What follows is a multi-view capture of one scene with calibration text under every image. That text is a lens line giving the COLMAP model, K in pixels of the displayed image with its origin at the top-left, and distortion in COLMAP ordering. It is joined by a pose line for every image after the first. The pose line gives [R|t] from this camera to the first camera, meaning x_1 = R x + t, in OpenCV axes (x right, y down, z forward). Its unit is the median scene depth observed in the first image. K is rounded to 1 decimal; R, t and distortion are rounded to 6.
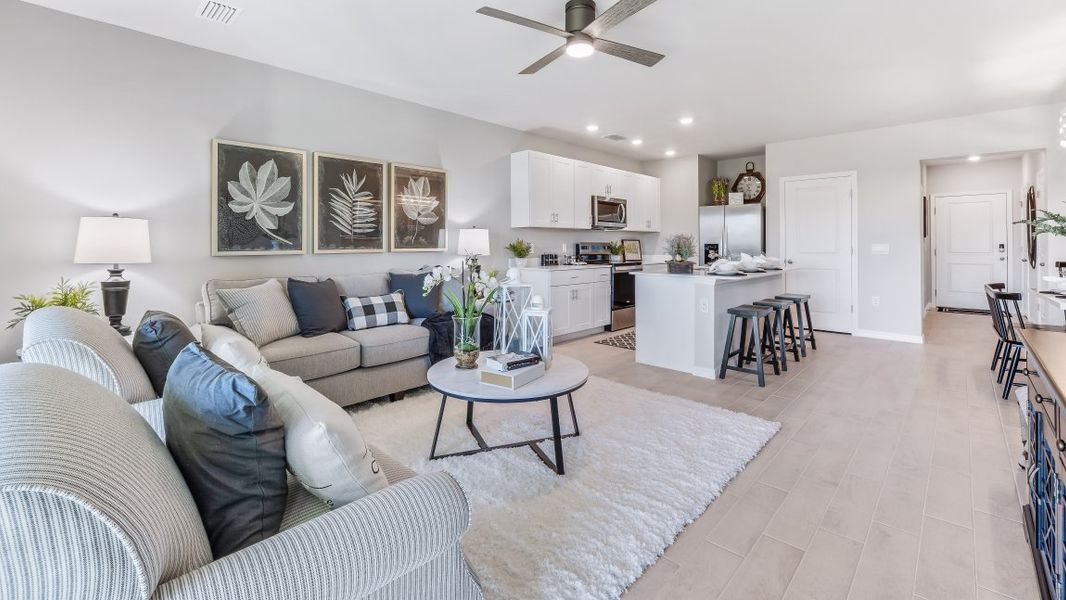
lens RADIAL K [[448.5, 0, 530.5], [0, 448.5, 241.1], [0, 0, 1]] dist [-0.002034, 0.000279]
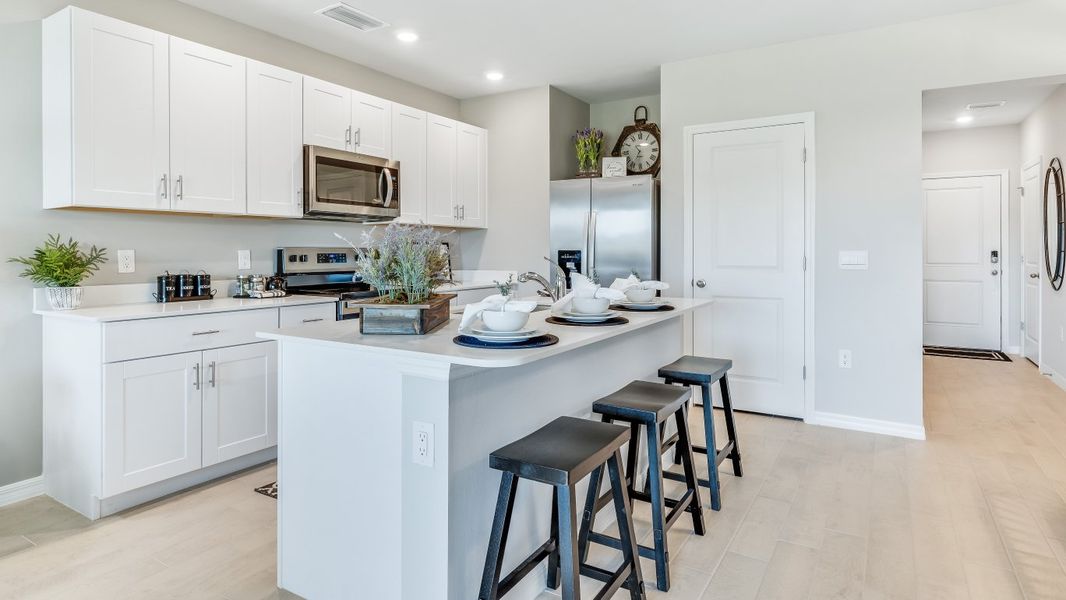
lens RADIAL K [[577.9, 0, 538.1], [0, 577.9, 249.0], [0, 0, 1]] dist [-0.000288, -0.000436]
pose [[0.976267, 0.000896, 0.216568, 0.259720], [-0.001522, 0.999995, 0.002726, 0.003090], [-0.216565, -0.002991, 0.976264, 0.399102]]
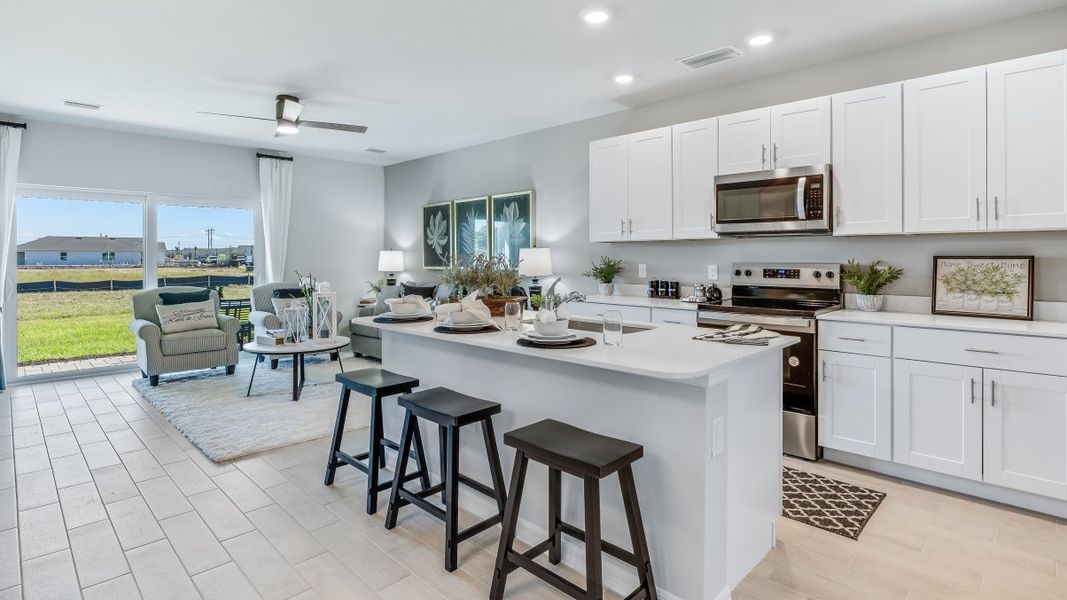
lens RADIAL K [[520.6, 0, 523.2], [0, 520.6, 257.0], [0, 0, 1]] dist [-0.000331, 0.000524]
pose [[-0.017183, 0.001086, -0.999852, 0.820737], [0.009564, 0.999954, 0.000922, -0.008072], [0.999807, -0.009547, -0.017192, 0.830775]]
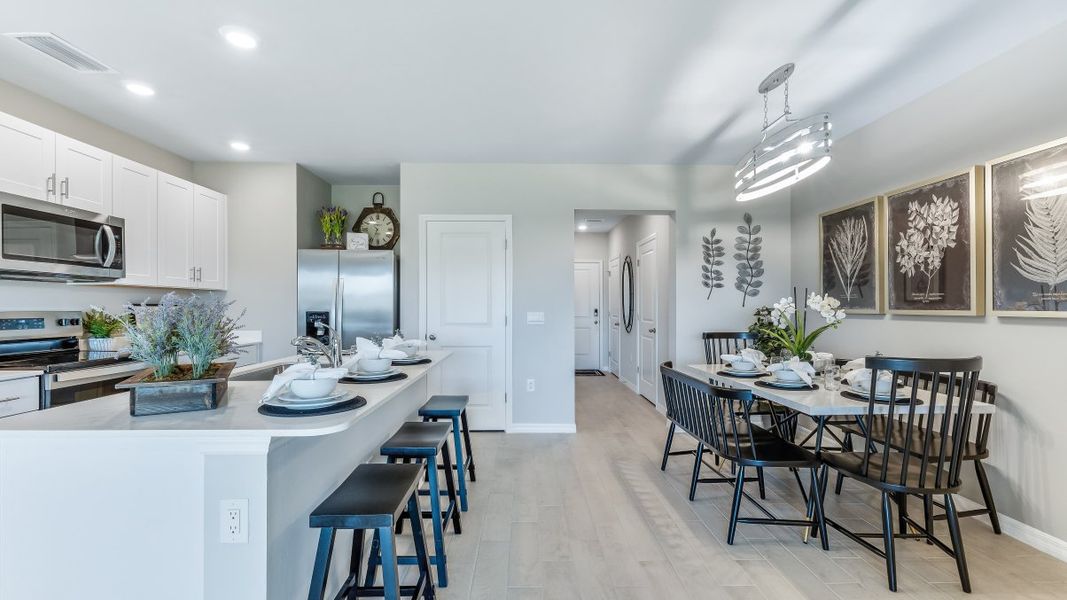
lens RADIAL K [[449.0, 0, 532.4], [0, 449.0, 306.2], [0, 0, 1]] dist [-0.002034, 0.000279]
pose [[0.709322, 0.000053, 0.704885, 0.215484], [-0.004769, 0.999977, 0.004725, -0.006787], [-0.704869, -0.006713, 0.709306, 0.431295]]
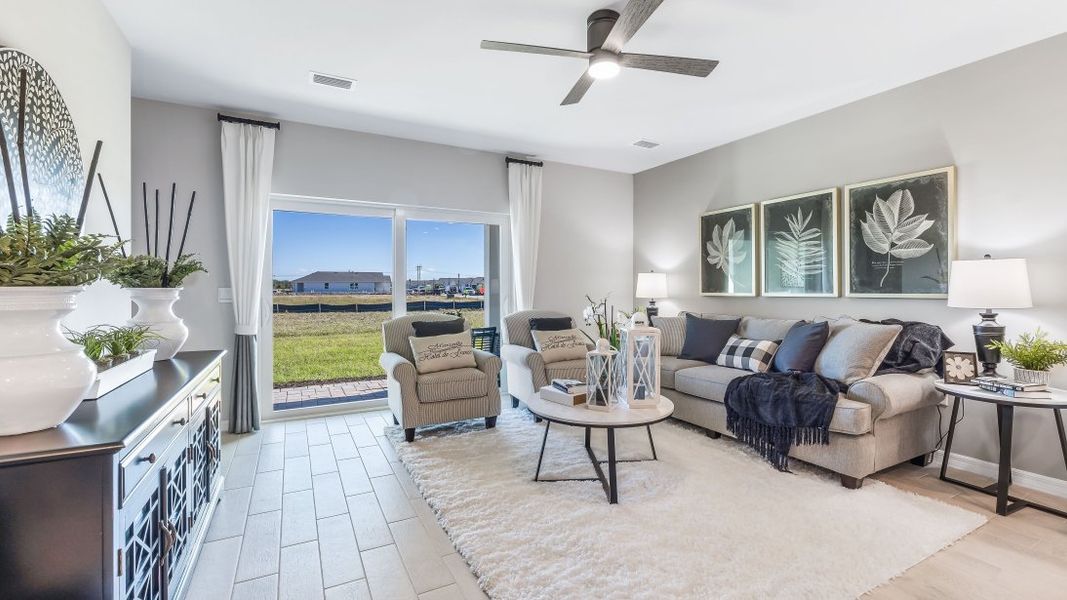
lens RADIAL K [[449.0, 0, 534.9], [0, 449.0, 291.4], [0, 0, 1]] dist [-0.002034, 0.000279]
pose [[-0.301923, 0.007862, -0.953300, 0.471985], [0.005348, 0.999964, 0.006553, 0.004017], [0.953317, -0.003120, -0.301954, 0.533131]]
